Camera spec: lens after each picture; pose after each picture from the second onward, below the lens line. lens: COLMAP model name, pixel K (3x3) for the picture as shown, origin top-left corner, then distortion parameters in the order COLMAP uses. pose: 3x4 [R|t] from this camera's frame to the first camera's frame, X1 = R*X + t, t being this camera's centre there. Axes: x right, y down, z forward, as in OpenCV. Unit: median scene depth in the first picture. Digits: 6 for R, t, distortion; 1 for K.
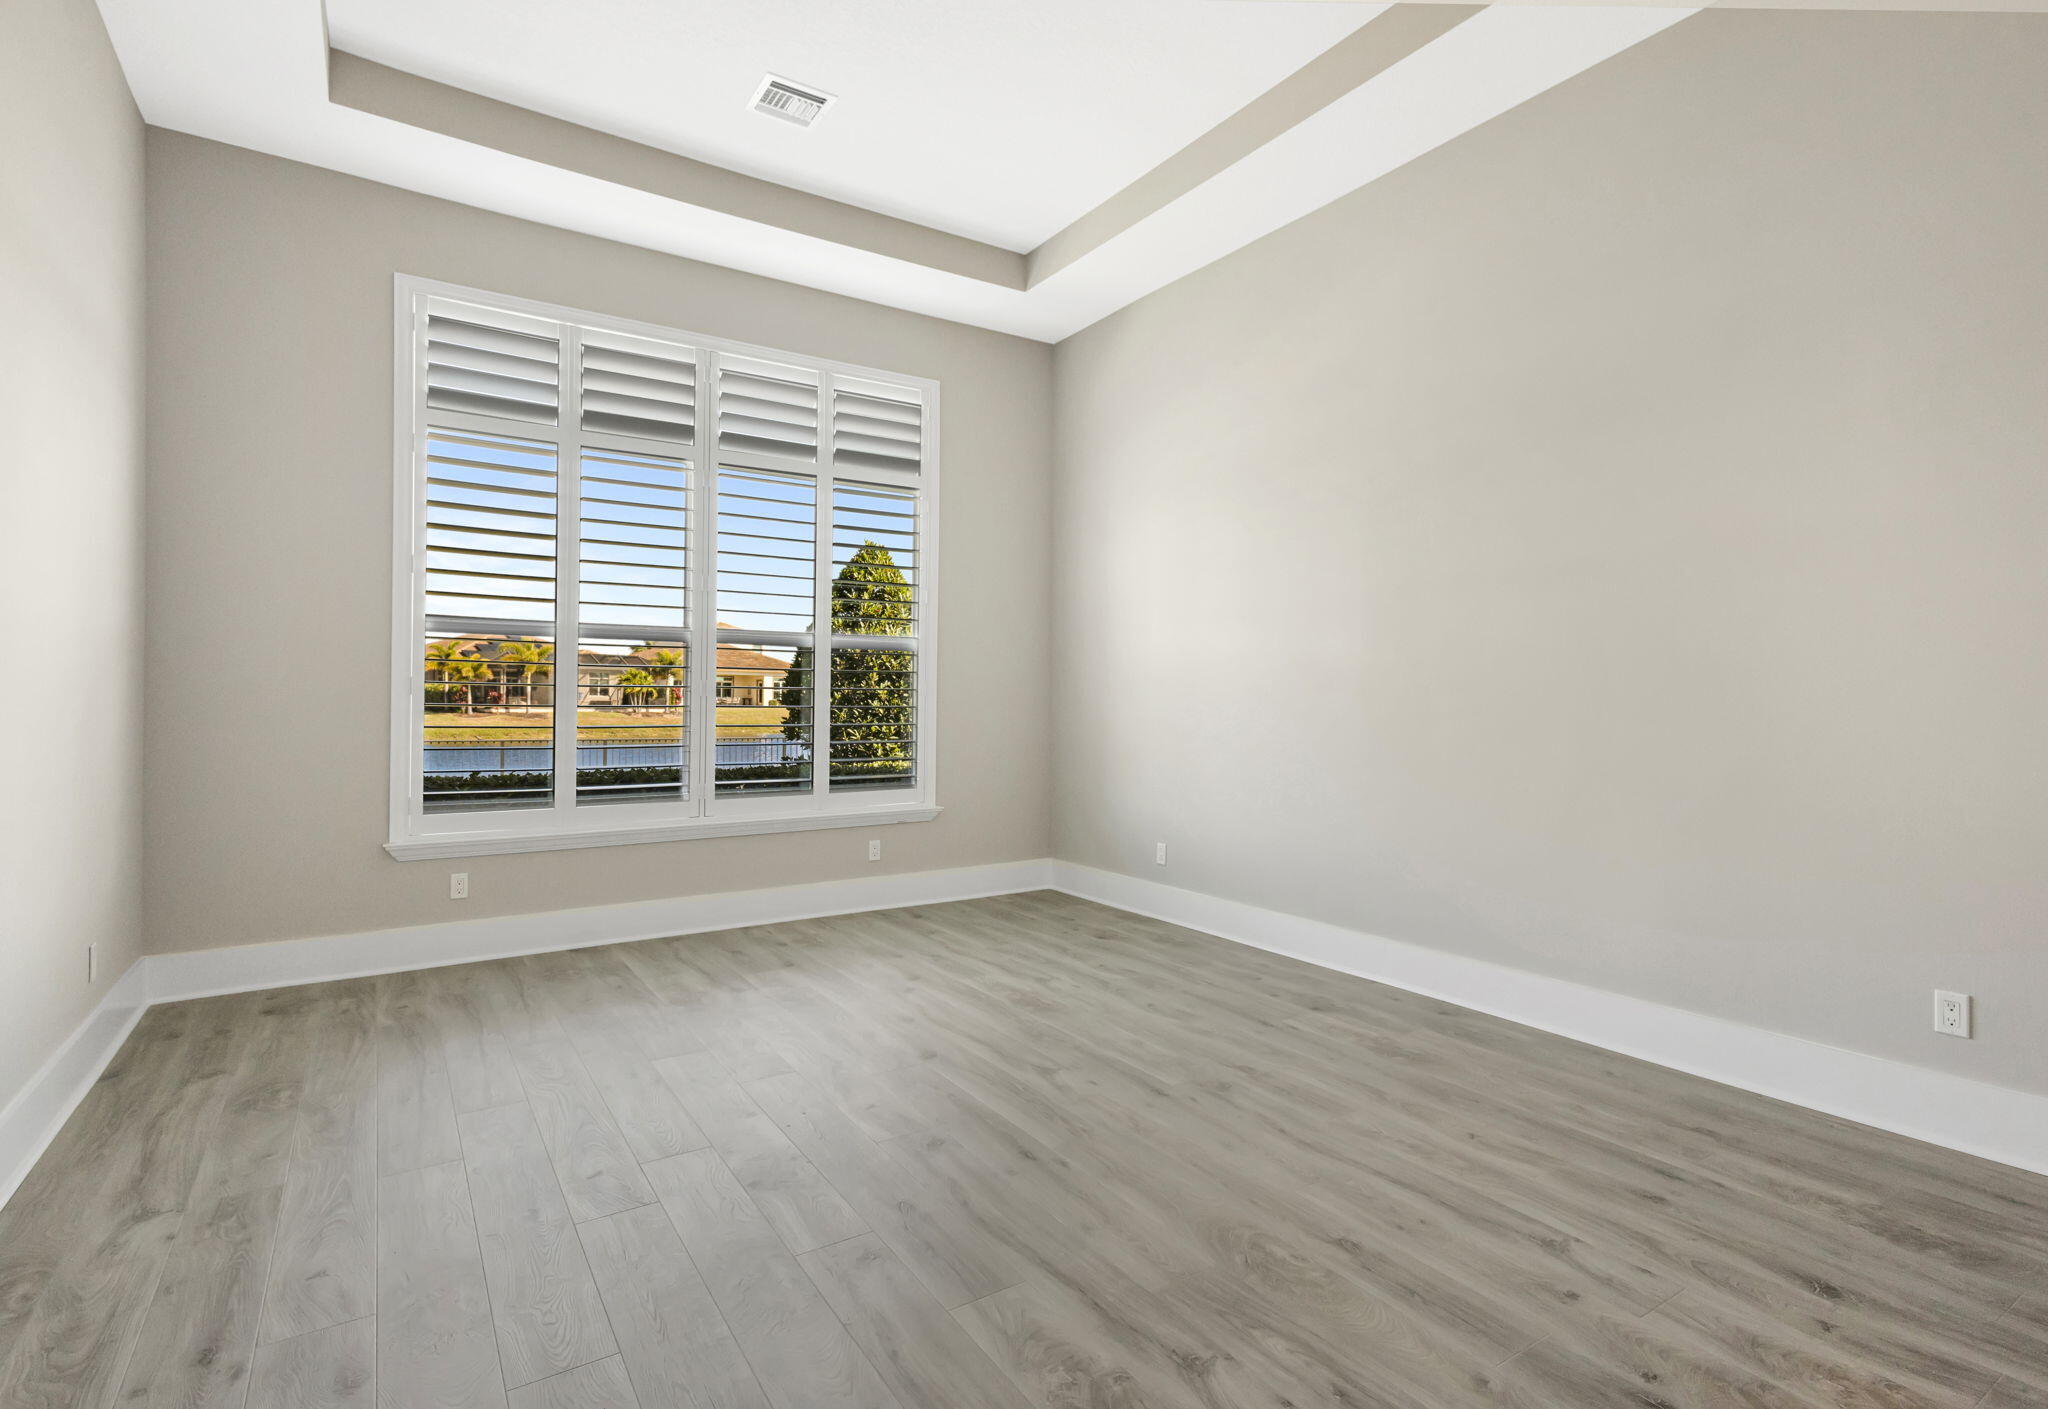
lens RADIAL K [[1017.6, 0, 1038.9], [0, 1017.6, 708.1], [0, 0, 1]] dist [0.013133, -0.000324]
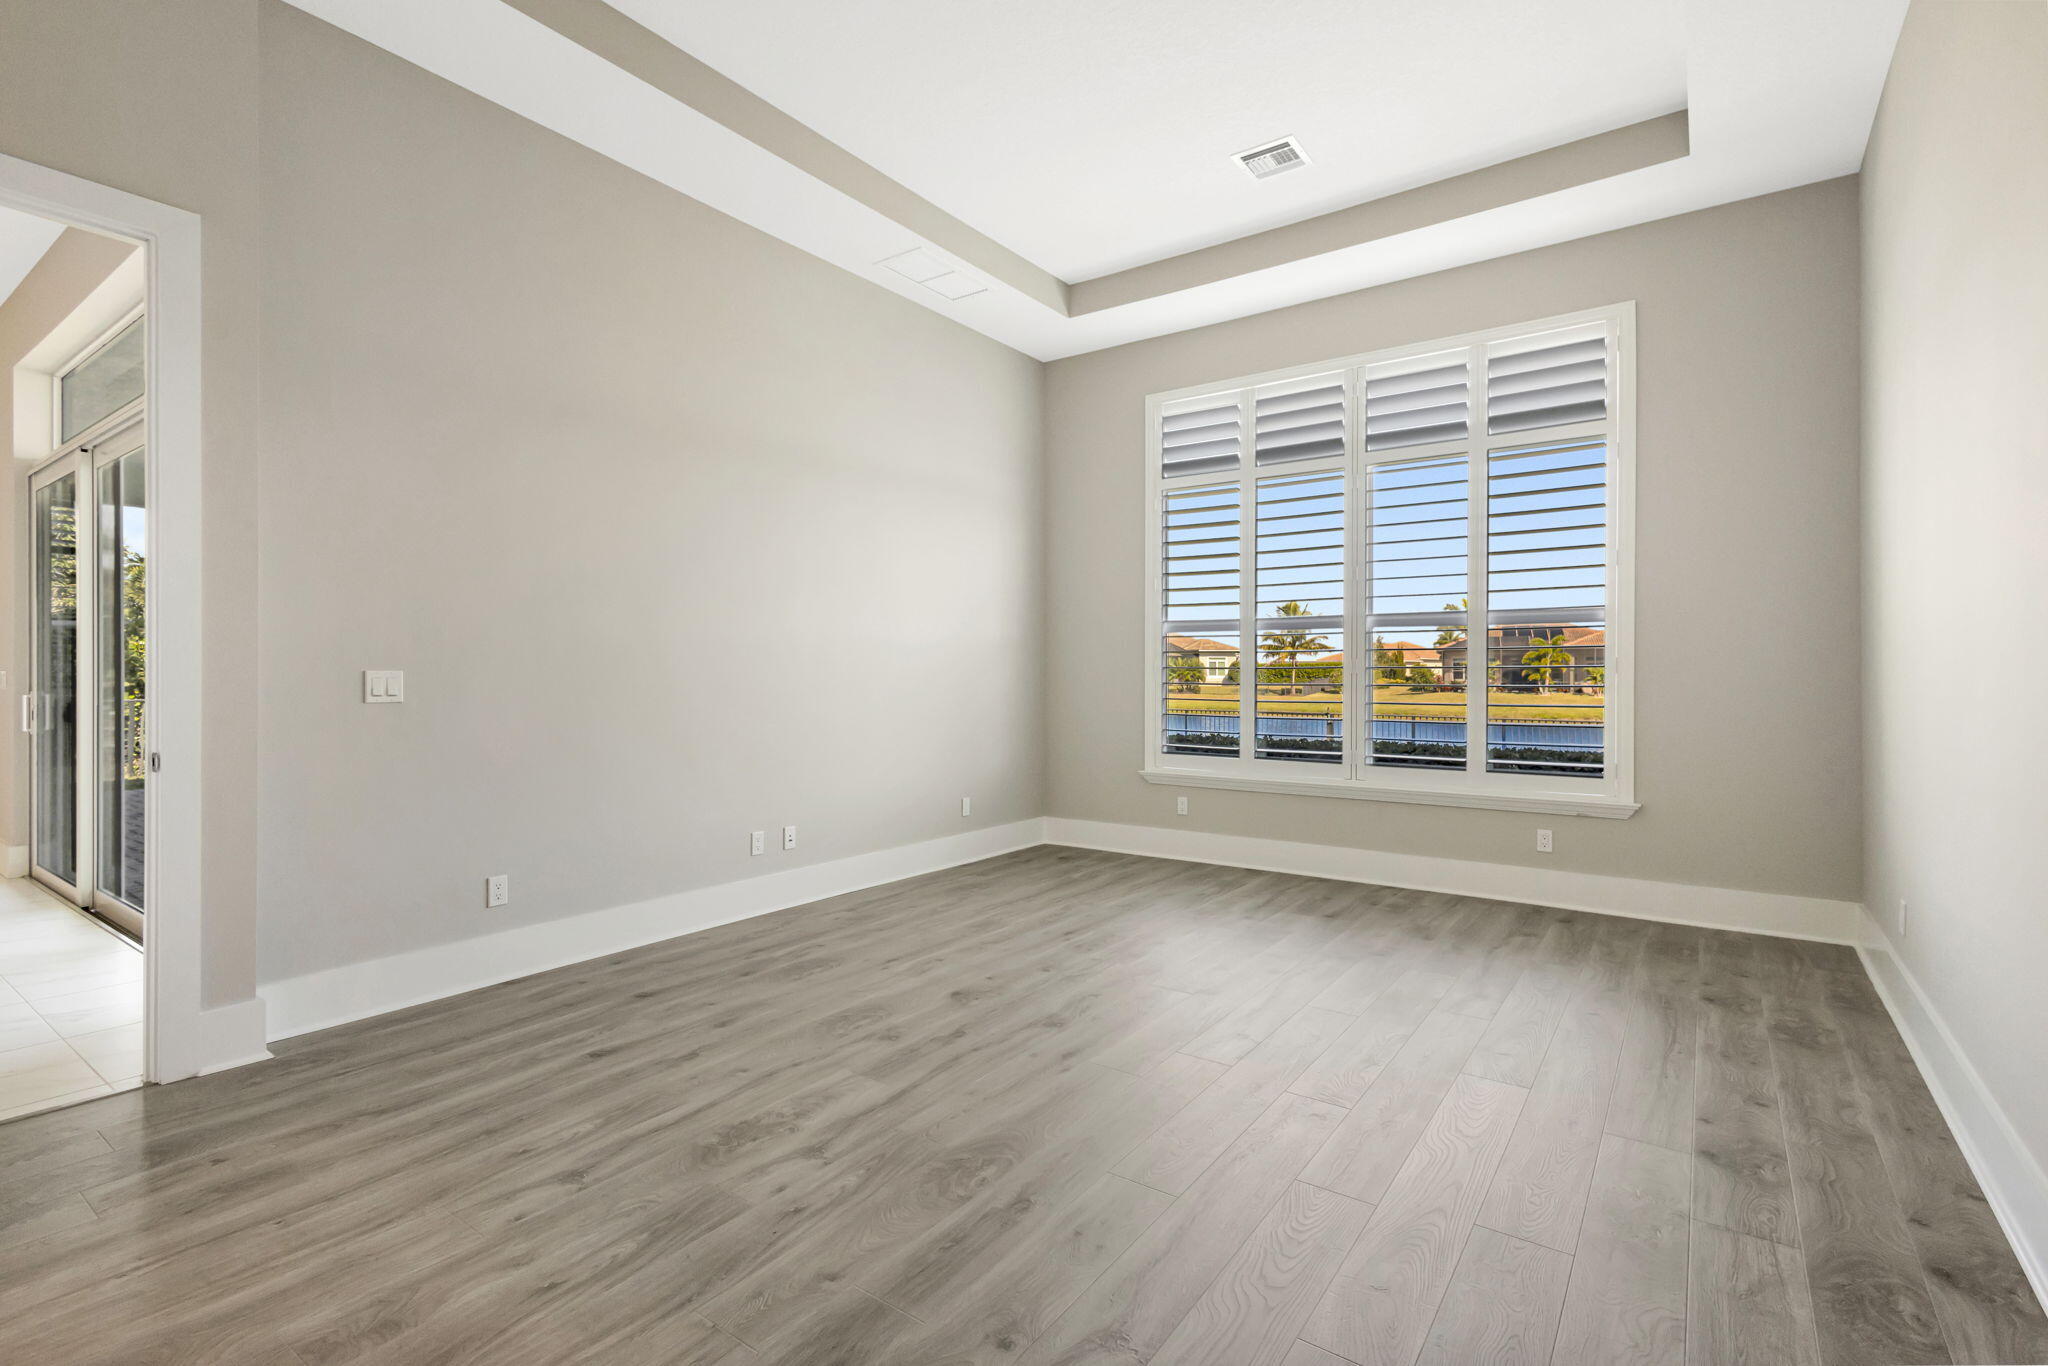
lens RADIAL K [[950.9, 0, 1038.9], [0, 950.9, 673.0], [0, 0, 1]] dist [0.001792, 0.000501]
pose [[0.349393, -0.007551, -0.936946, 0.629474], [-0.012172, 0.999847, -0.012597, 0.006660], [0.936897, 0.015806, 0.349248, 0.359516]]
